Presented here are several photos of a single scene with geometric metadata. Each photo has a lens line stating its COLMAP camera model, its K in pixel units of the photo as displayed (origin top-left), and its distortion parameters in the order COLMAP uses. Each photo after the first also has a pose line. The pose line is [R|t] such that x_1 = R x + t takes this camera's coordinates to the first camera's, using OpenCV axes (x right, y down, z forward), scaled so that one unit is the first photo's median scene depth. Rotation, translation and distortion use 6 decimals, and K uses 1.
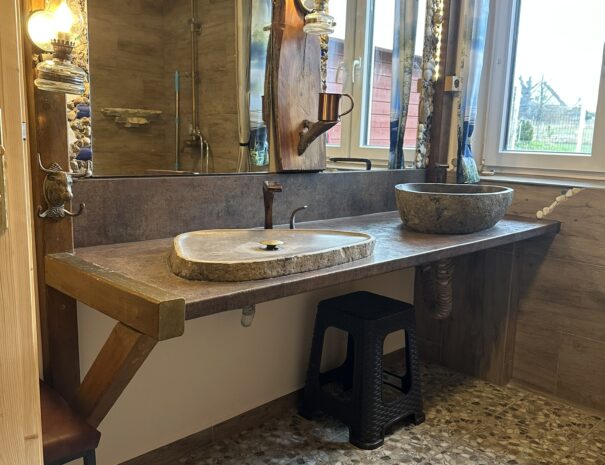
lens RADIAL K [[556.9, 0, 296.8], [0, 556.9, 231.8], [0, 0, 1]] dist [0.018627, 0.000000]
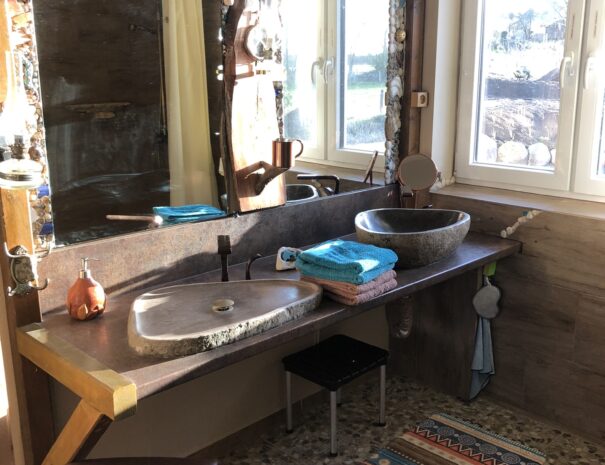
lens RADIAL K [[629.5, 0, 299.0], [0, 629.5, 232.1], [0, 0, 1]] dist [-0.004894, 0.000000]
pose [[0.999464, -0.032560, 0.003544, 0.065597], [0.032317, 0.997969, 0.054903, -0.115371], [-0.005324, -0.054759, 0.998485, -0.137676]]
